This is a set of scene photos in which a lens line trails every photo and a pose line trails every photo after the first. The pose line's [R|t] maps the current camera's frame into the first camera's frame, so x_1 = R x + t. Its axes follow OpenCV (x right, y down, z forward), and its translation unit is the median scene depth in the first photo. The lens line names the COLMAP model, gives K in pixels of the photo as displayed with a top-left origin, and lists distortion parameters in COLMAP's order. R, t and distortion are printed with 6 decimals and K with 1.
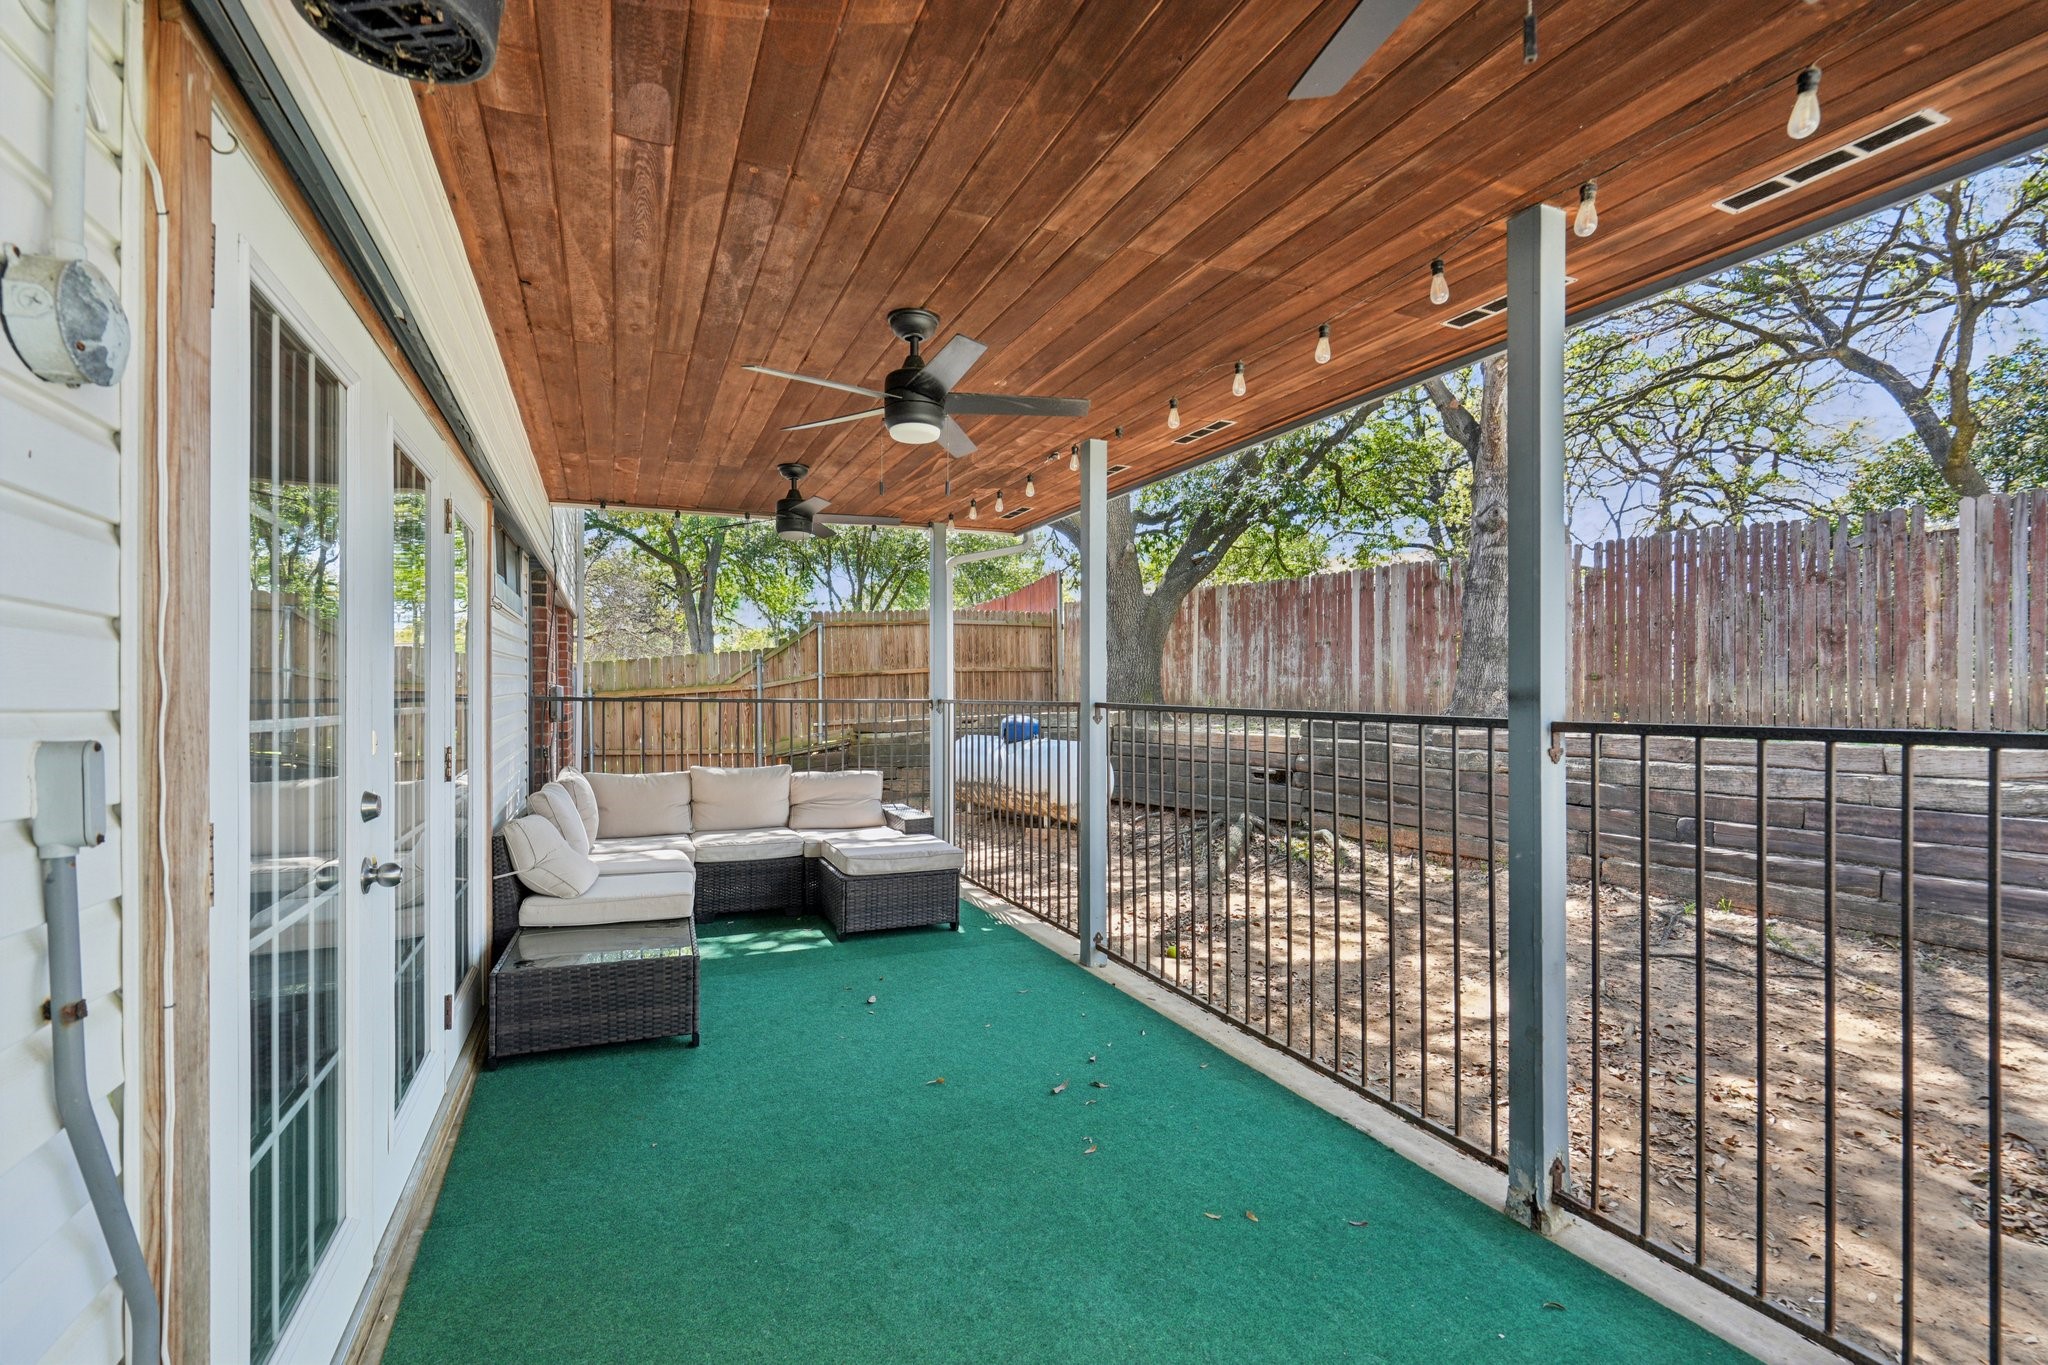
lens RADIAL K [[926.3, 0, 1037.3], [0, 926.3, 693.2], [0, 0, 1]] dist [-0.007027, 0.003015]
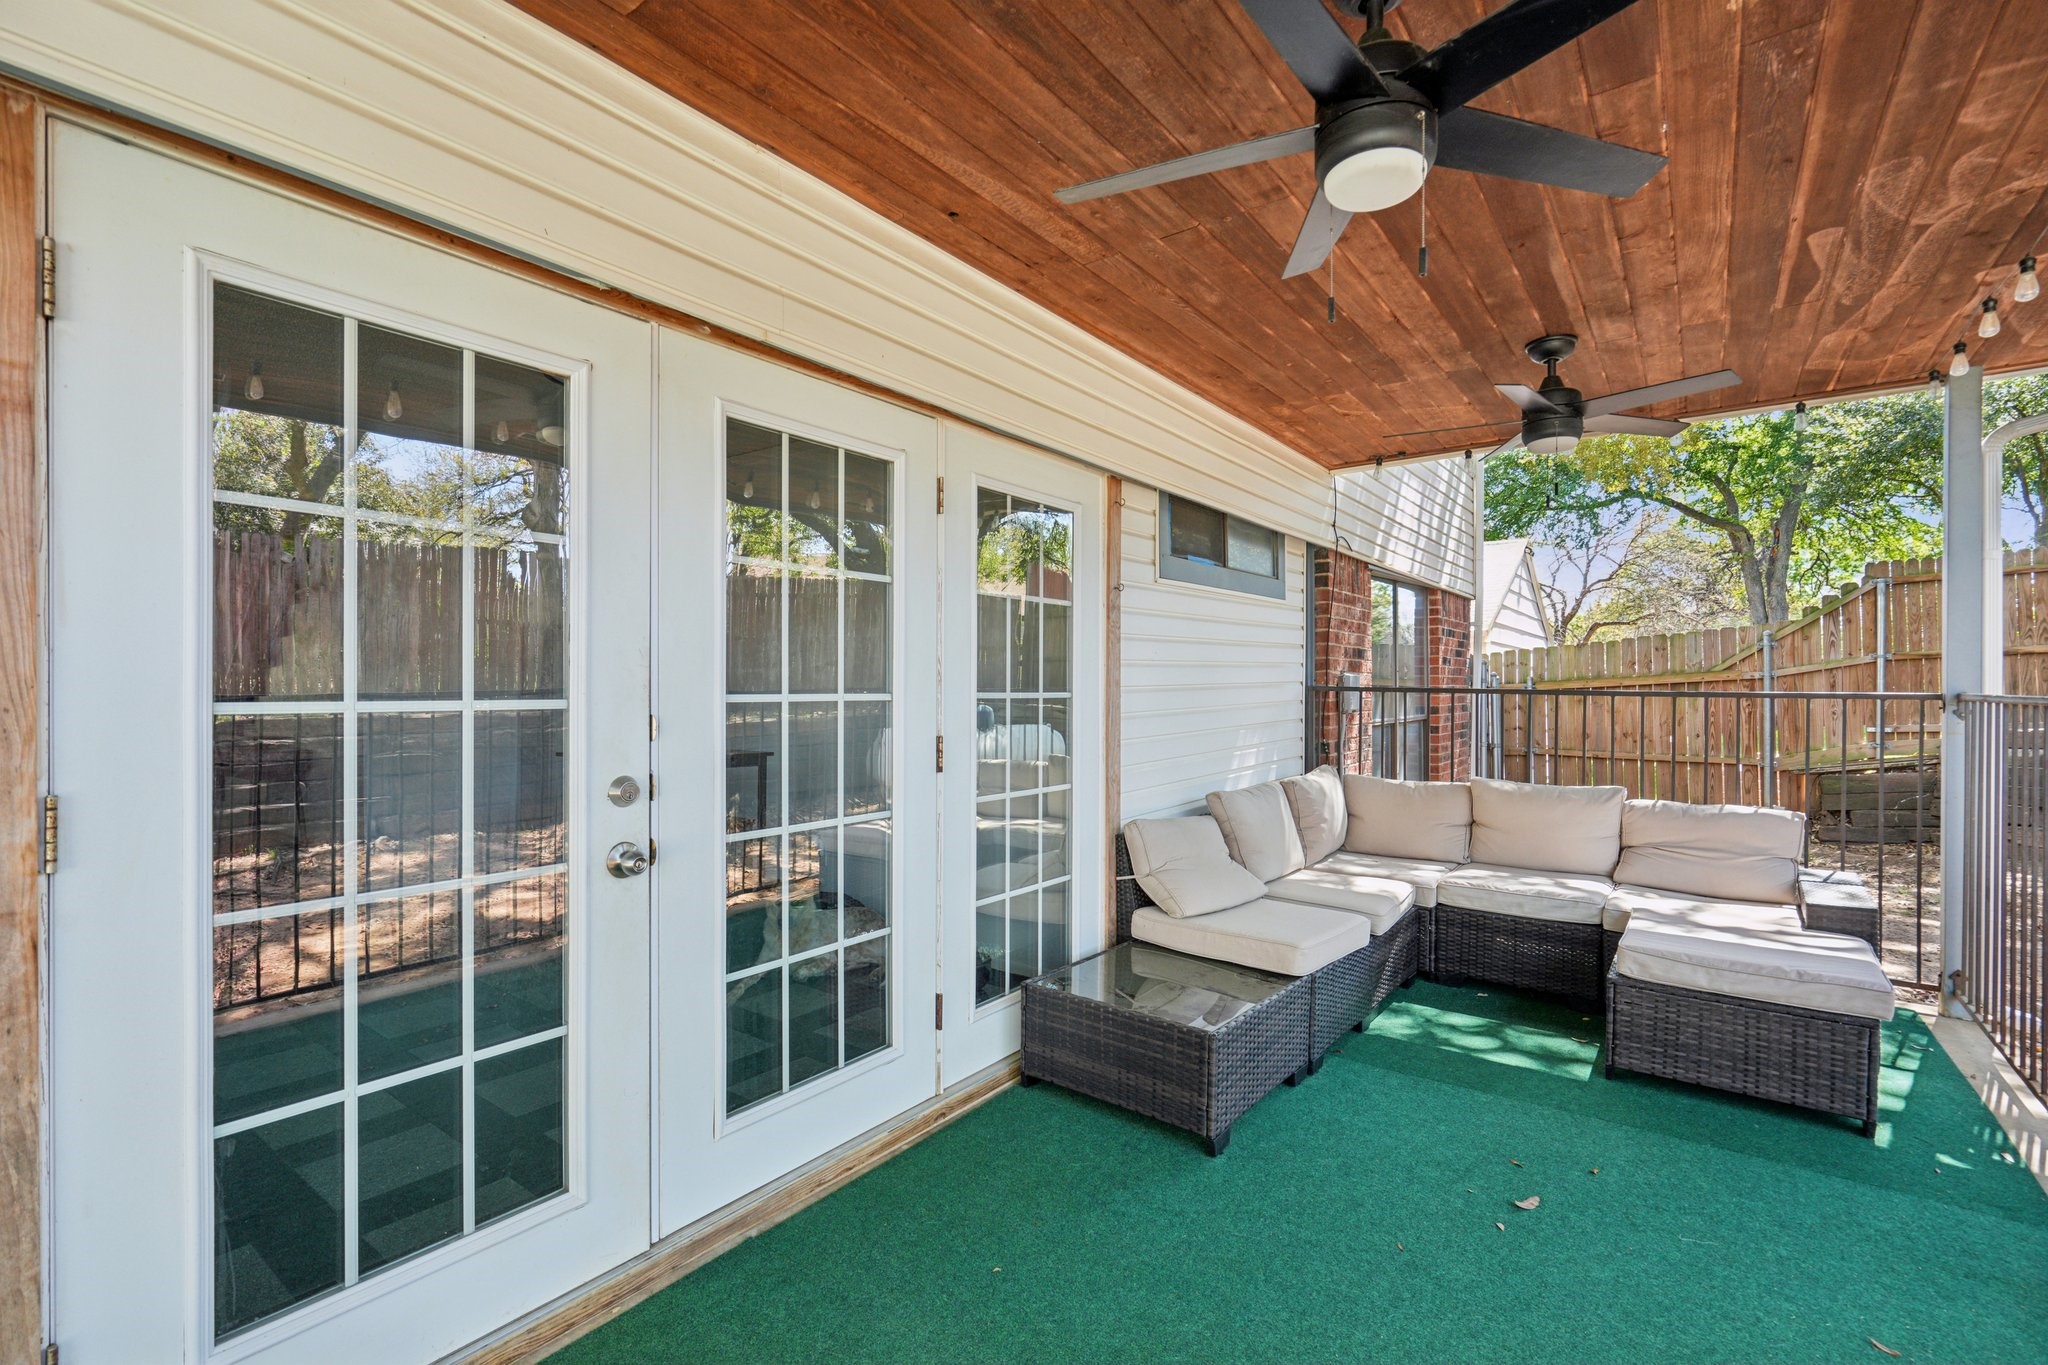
lens RADIAL K [[926.3, 0, 1027.3], [0, 926.3, 691.4], [0, 0, 1]] dist [-0.007027, 0.003015]
pose [[0.480860, 0.004868, -0.876784, 0.141348], [0.000512, 0.999983, 0.005833, 0.003356], [0.876797, -0.003254, 0.480849, 0.347908]]
